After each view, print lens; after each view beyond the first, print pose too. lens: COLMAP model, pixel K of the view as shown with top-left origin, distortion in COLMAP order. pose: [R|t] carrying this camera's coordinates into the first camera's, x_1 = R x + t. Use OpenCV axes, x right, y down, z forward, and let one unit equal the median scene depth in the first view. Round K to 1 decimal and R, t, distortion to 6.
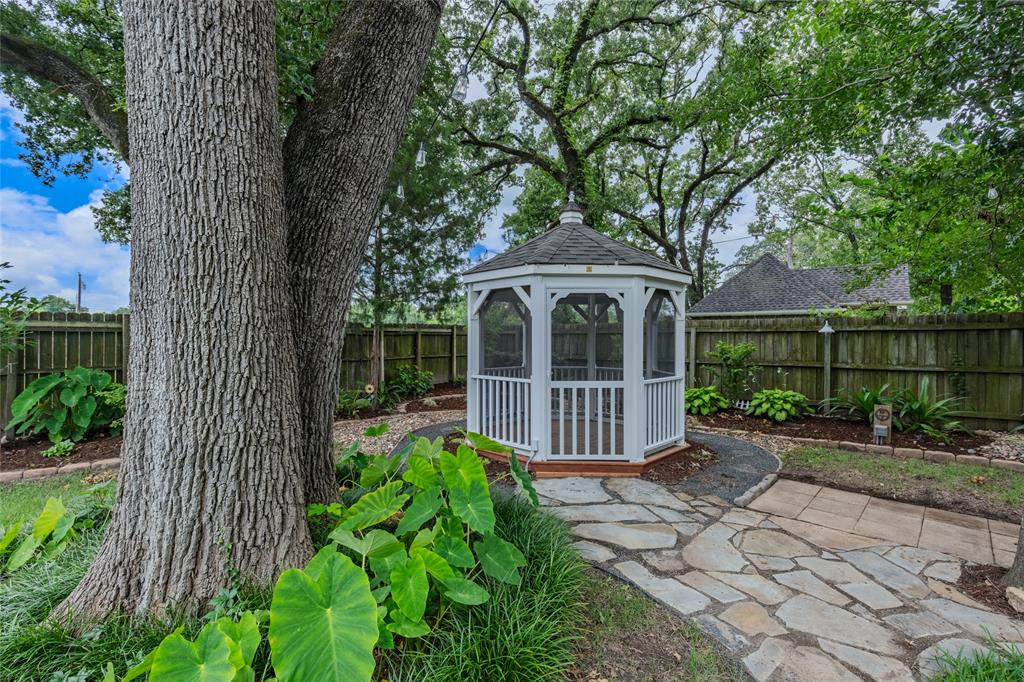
lens RADIAL K [[456.2, 0, 511.0], [0, 456.2, 343.6], [0, 0, 1]] dist [0.000346, 0.000436]
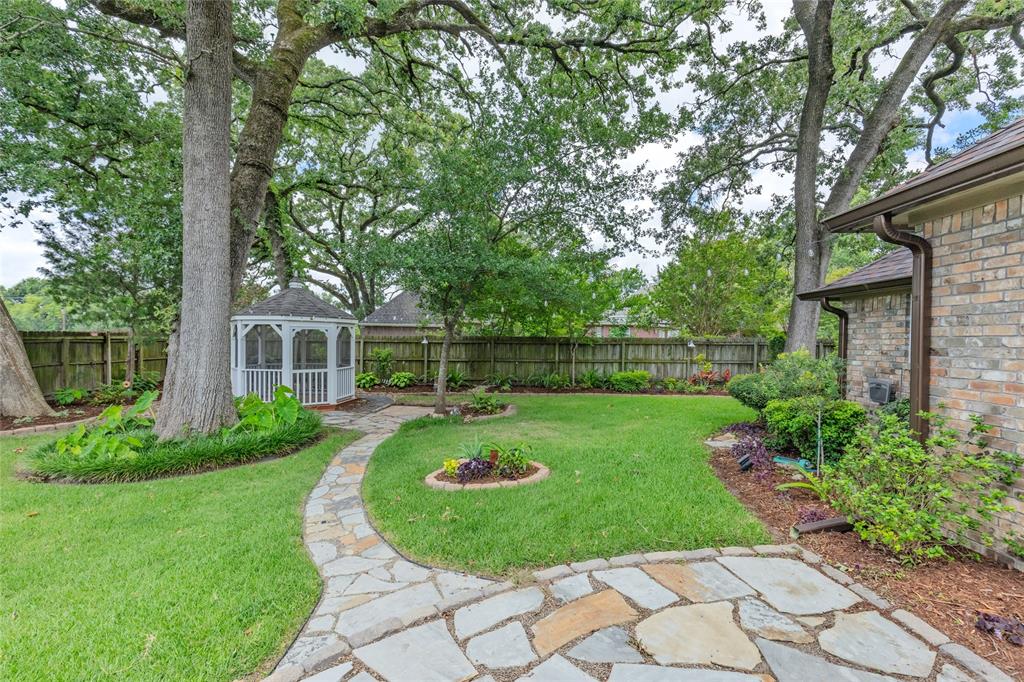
lens RADIAL K [[456.2, 0, 511.0], [0, 456.2, 343.6], [0, 0, 1]] dist [0.000346, 0.000436]
pose [[0.779809, -0.000859, 0.626017, -0.390491], [-0.004172, 0.999970, 0.006570, -0.051912], [-0.626004, -0.007735, 0.779782, -1.133013]]
